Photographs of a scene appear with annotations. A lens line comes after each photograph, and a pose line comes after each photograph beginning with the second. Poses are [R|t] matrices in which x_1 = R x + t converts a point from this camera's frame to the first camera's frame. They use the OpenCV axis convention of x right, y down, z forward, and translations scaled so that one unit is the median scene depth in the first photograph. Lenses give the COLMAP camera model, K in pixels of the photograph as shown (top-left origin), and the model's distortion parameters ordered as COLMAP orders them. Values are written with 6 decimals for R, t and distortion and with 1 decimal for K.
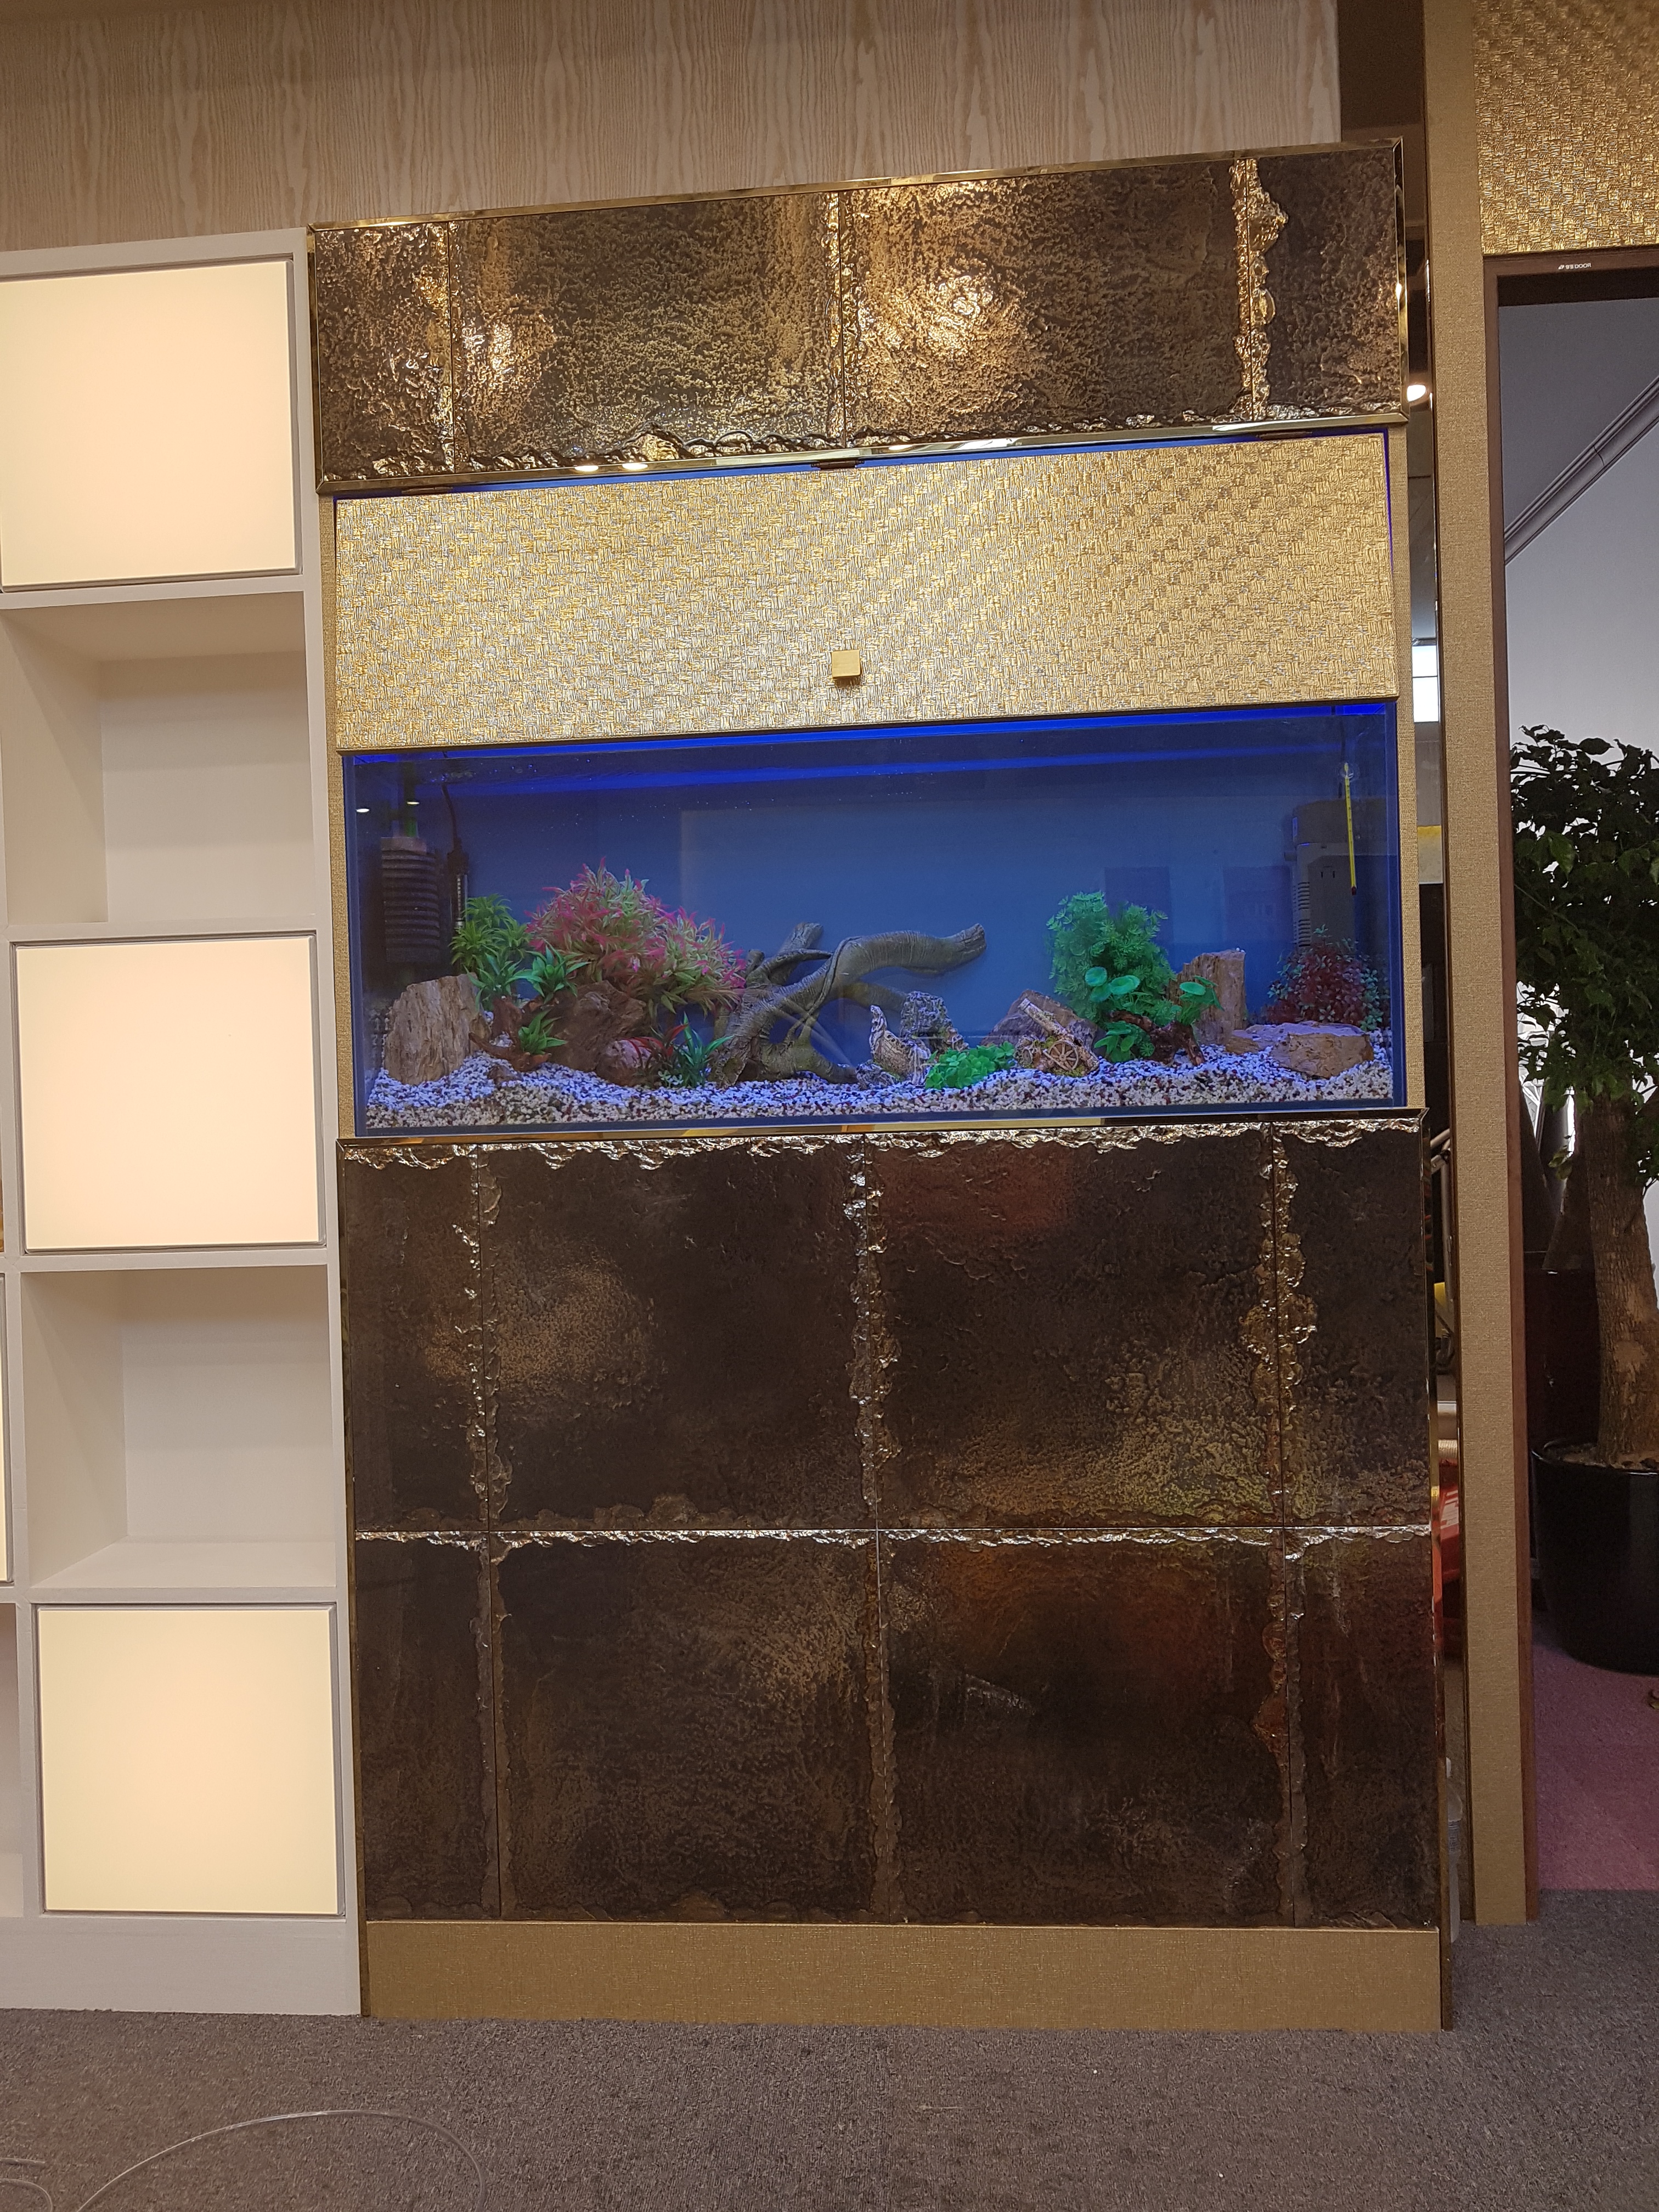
lens RADIAL K [[1871.5, 0, 753.4], [0, 1871.5, 1106.4], [0, 0, 1]] dist [0.004880, -0.007578]
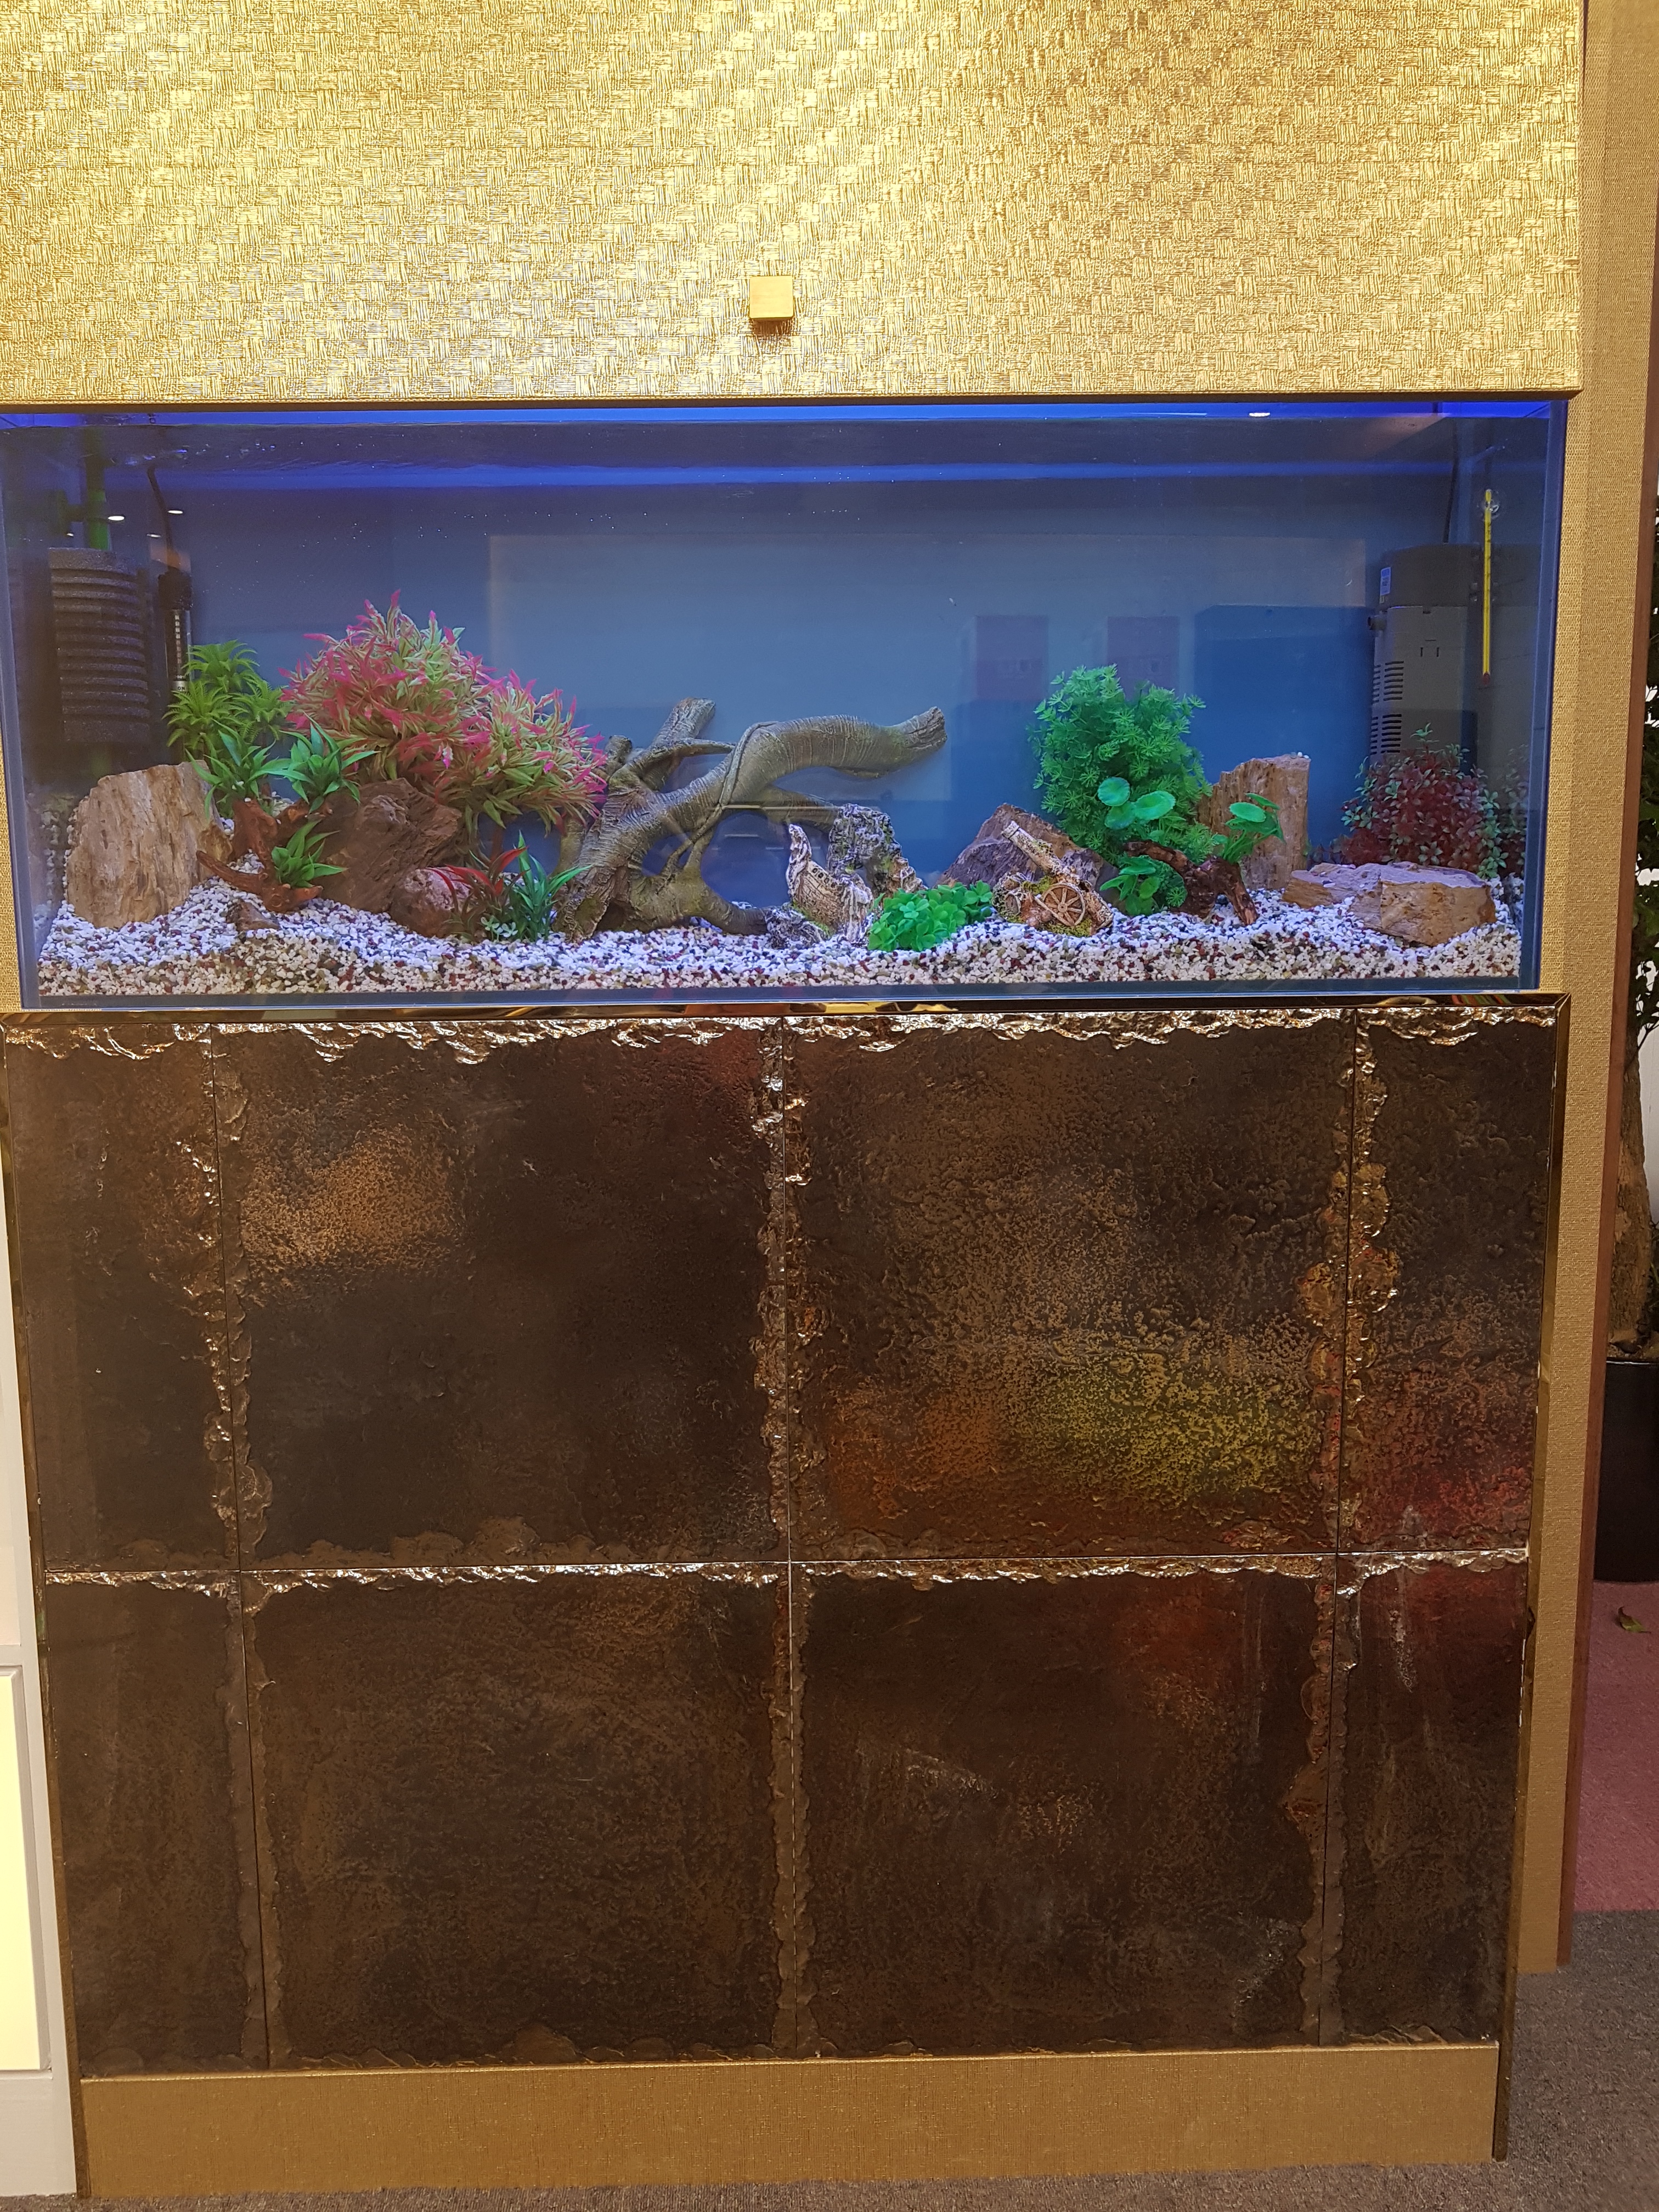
lens RADIAL K [[1838.7, 0, 783.5], [0, 1838.7, 1110.0], [0, 0, 1]] dist [0.003469, 0.002170]
pose [[0.993619, 0.002353, 0.112763, -0.016850], [-0.018020, 0.990251, 0.138127, -0.044678], [-0.111339, -0.139277, 0.983974, 0.324260]]
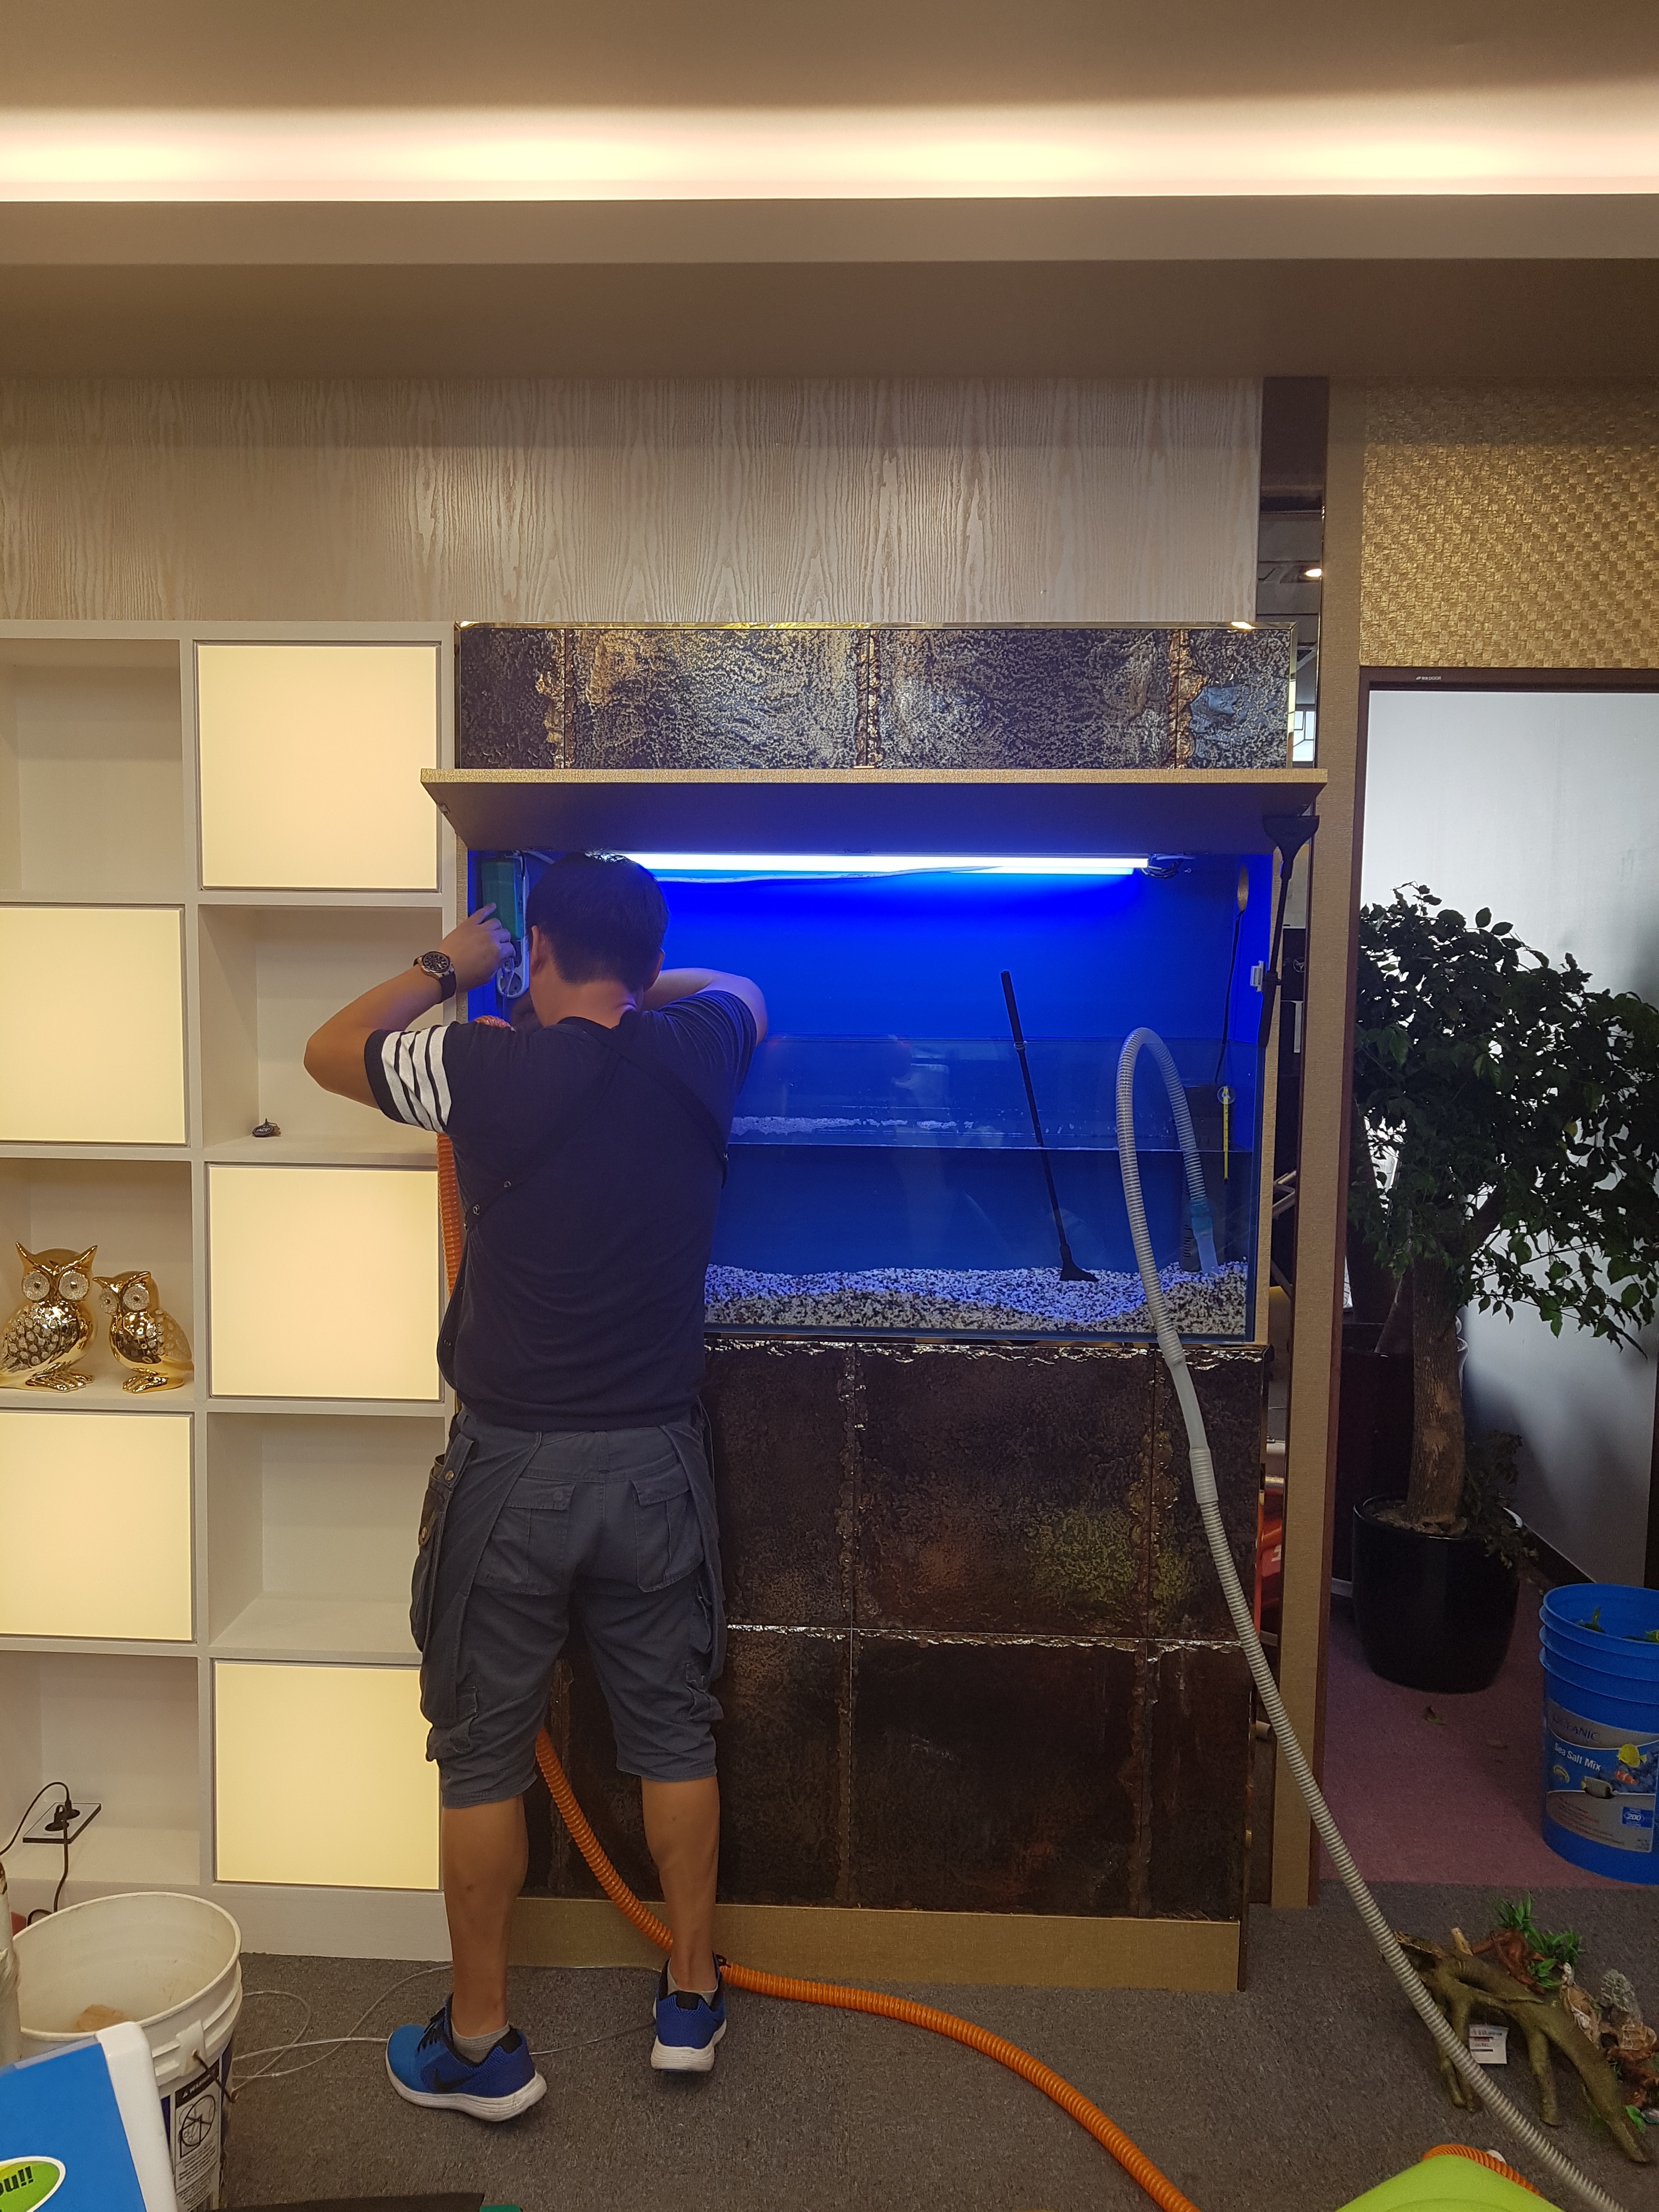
lens RADIAL K [[1871.5, 0, 753.4], [0, 1871.5, 1106.4], [0, 0, 1]] dist [0.004880, -0.007578]
pose [[0.998228, 0.037613, 0.046102, -0.081431], [-0.041309, 0.995775, 0.082015, -0.258905], [-0.042822, -0.083774, 0.995564, -0.315625]]
